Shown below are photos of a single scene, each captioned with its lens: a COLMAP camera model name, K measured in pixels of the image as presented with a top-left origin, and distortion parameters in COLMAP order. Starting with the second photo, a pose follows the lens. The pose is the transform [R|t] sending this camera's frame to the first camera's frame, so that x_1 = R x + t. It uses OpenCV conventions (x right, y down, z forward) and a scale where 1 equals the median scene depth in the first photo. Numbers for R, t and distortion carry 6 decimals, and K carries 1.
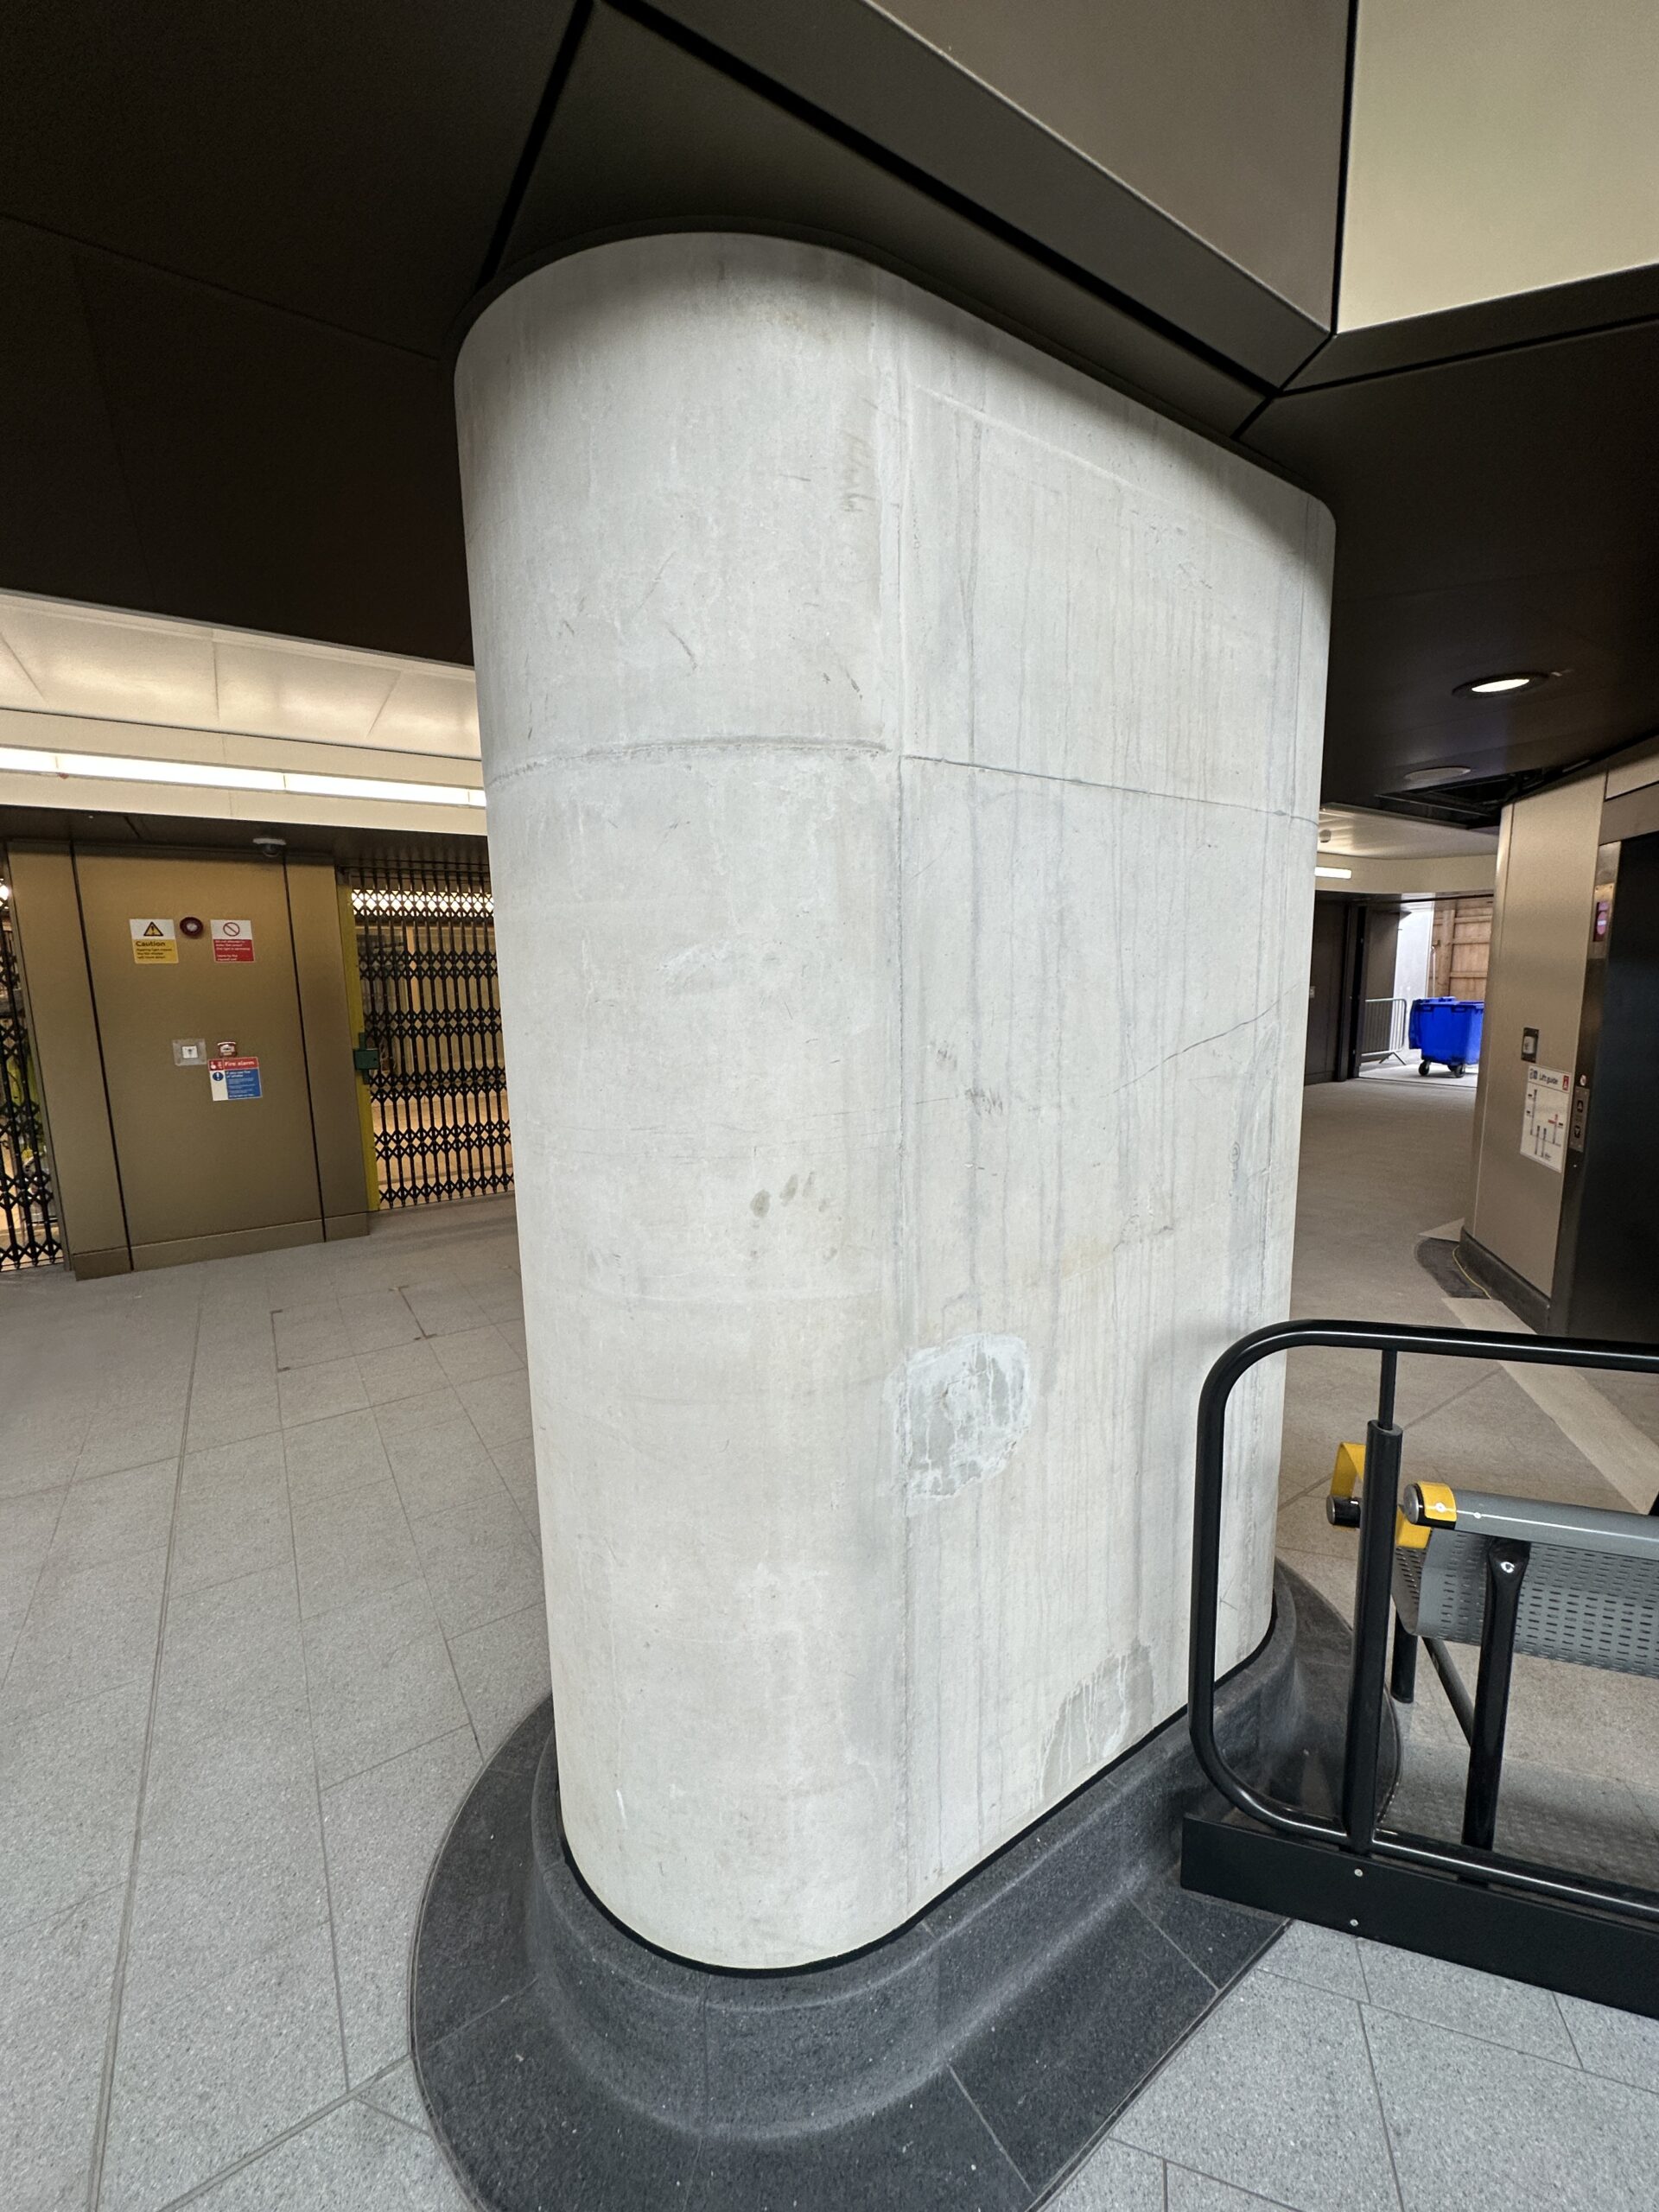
lens RADIAL K [[882.4, 0, 831.8], [0, 882.4, 1095.9], [0, 0, 1]] dist [0.000813, 0.000214]
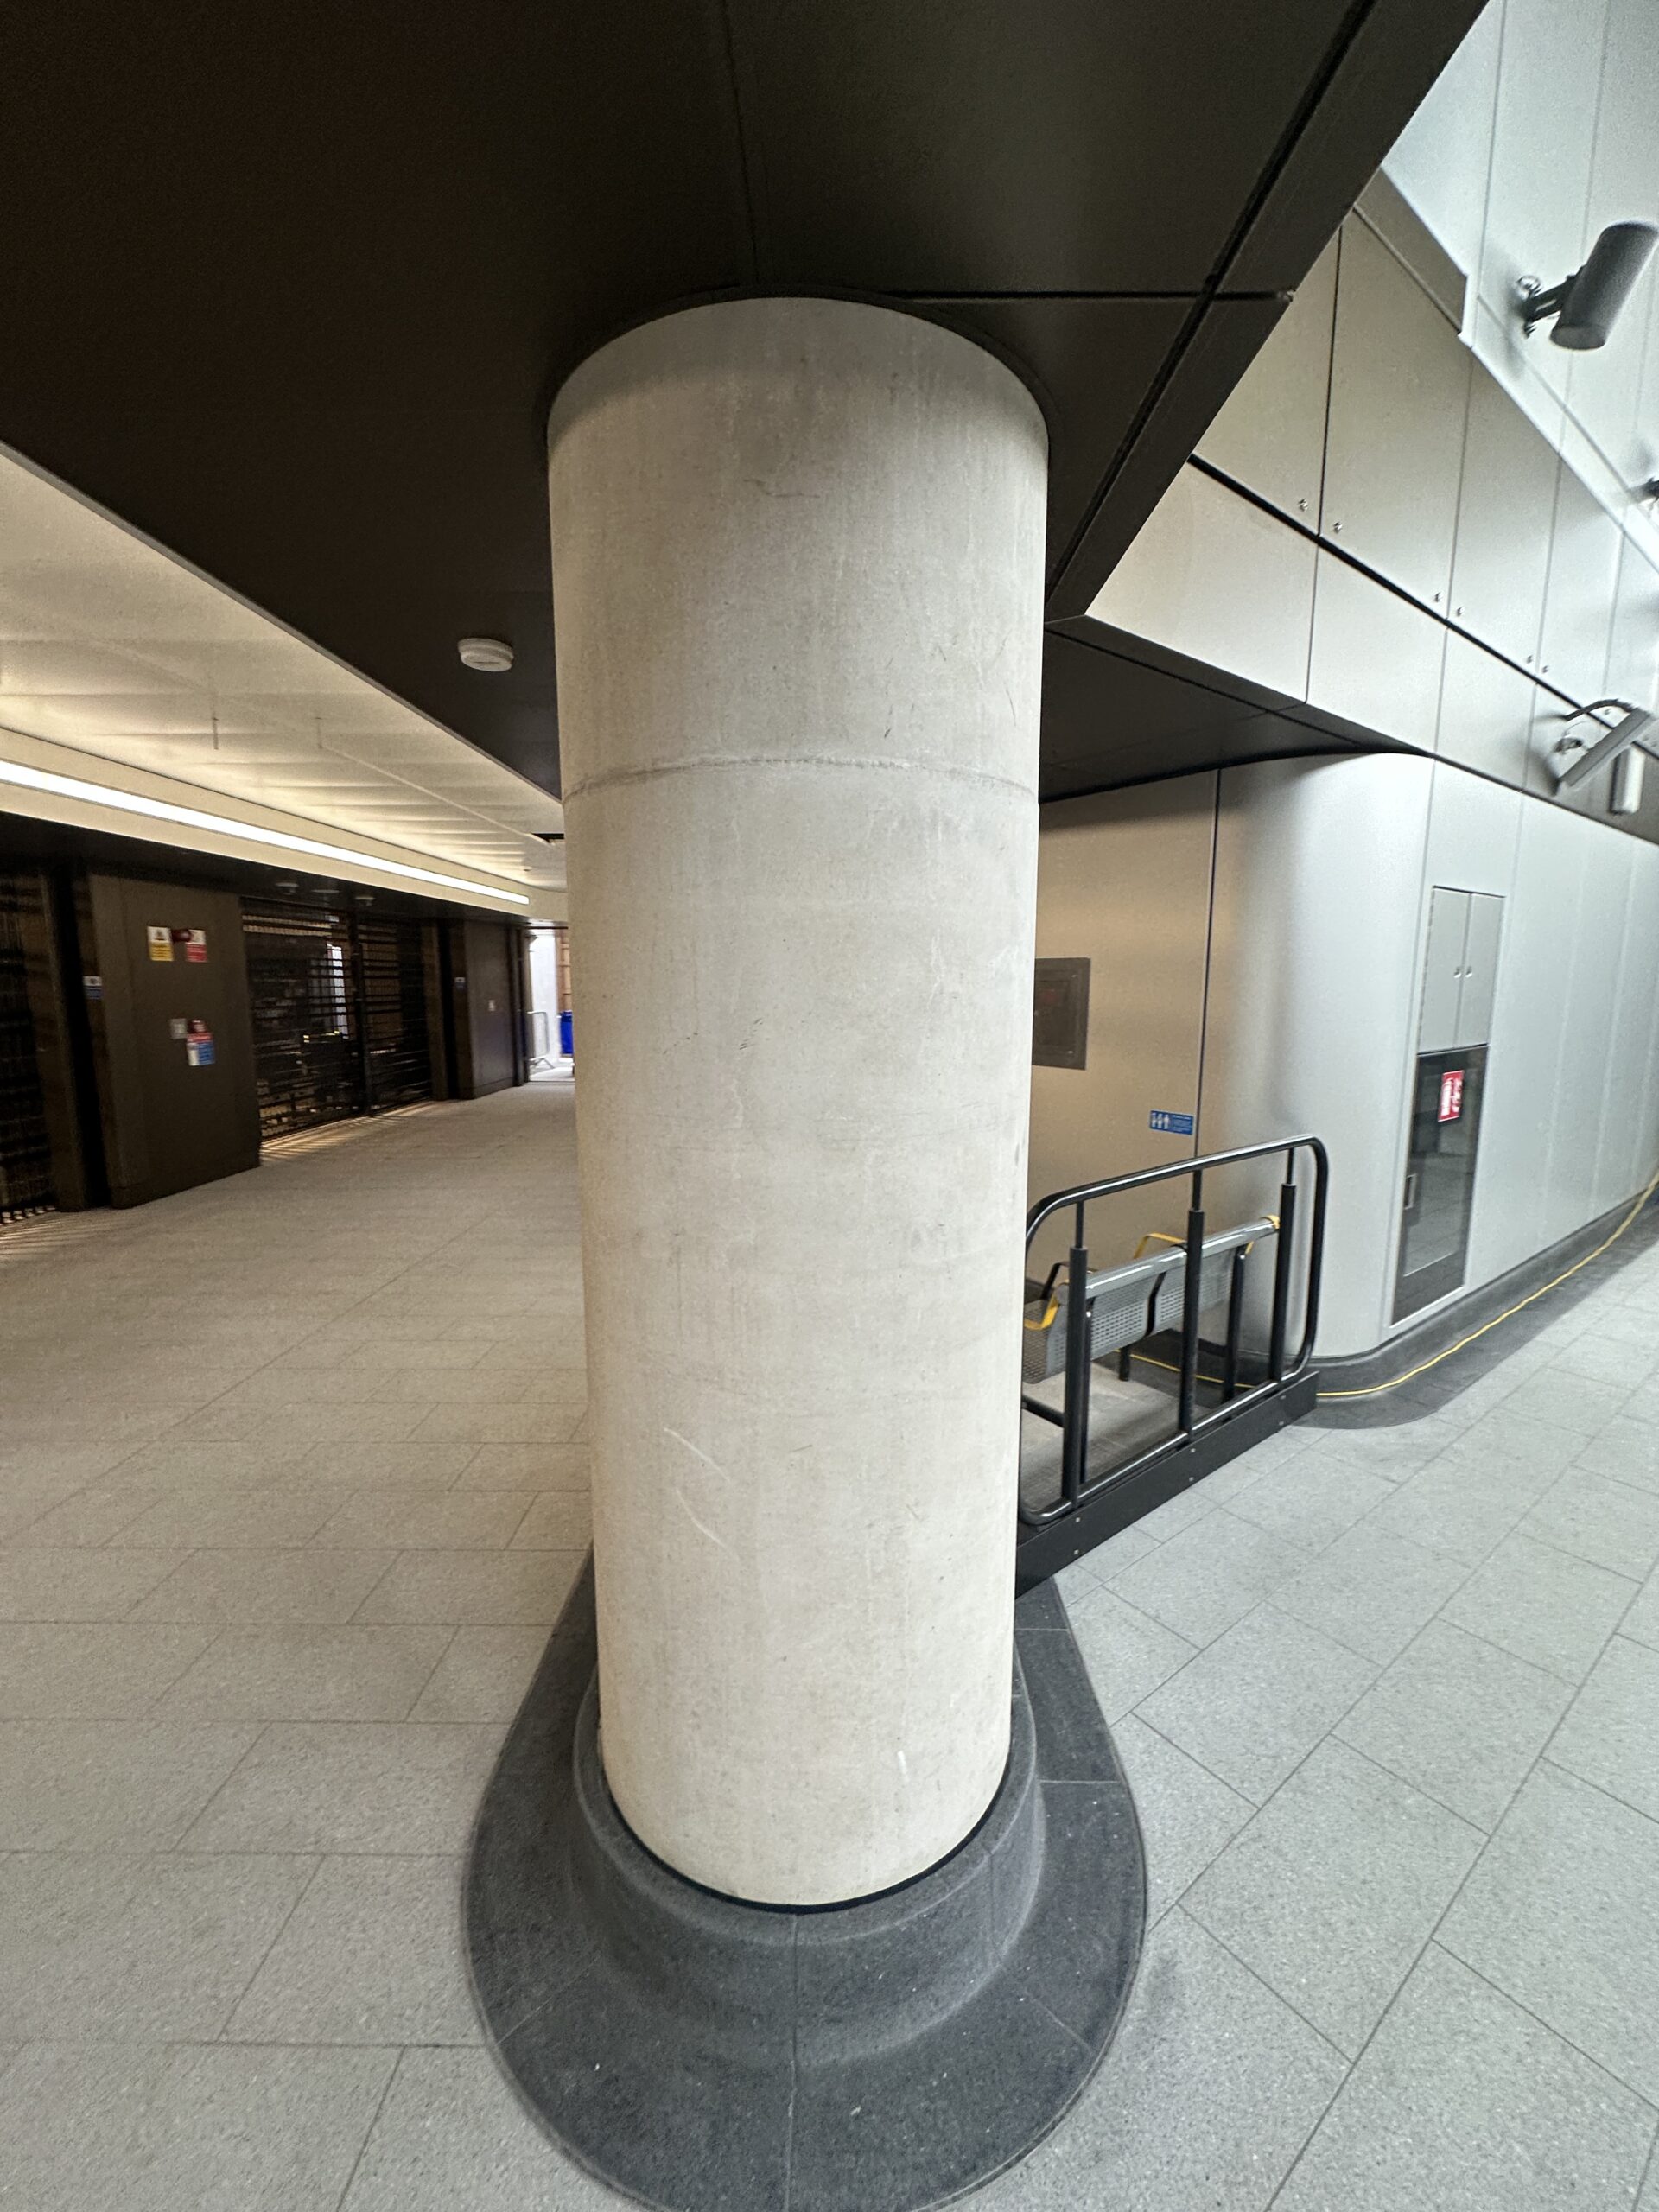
lens RADIAL K [[882.4, 0, 831.8], [0, 882.4, 1095.9], [0, 0, 1]] dist [0.000813, 0.000214]
pose [[0.563390, -0.089645, 0.821313, -1.139294], [0.104962, 0.993807, 0.036472, -0.031455], [-0.819496, 0.065659, 0.569310, 0.447076]]
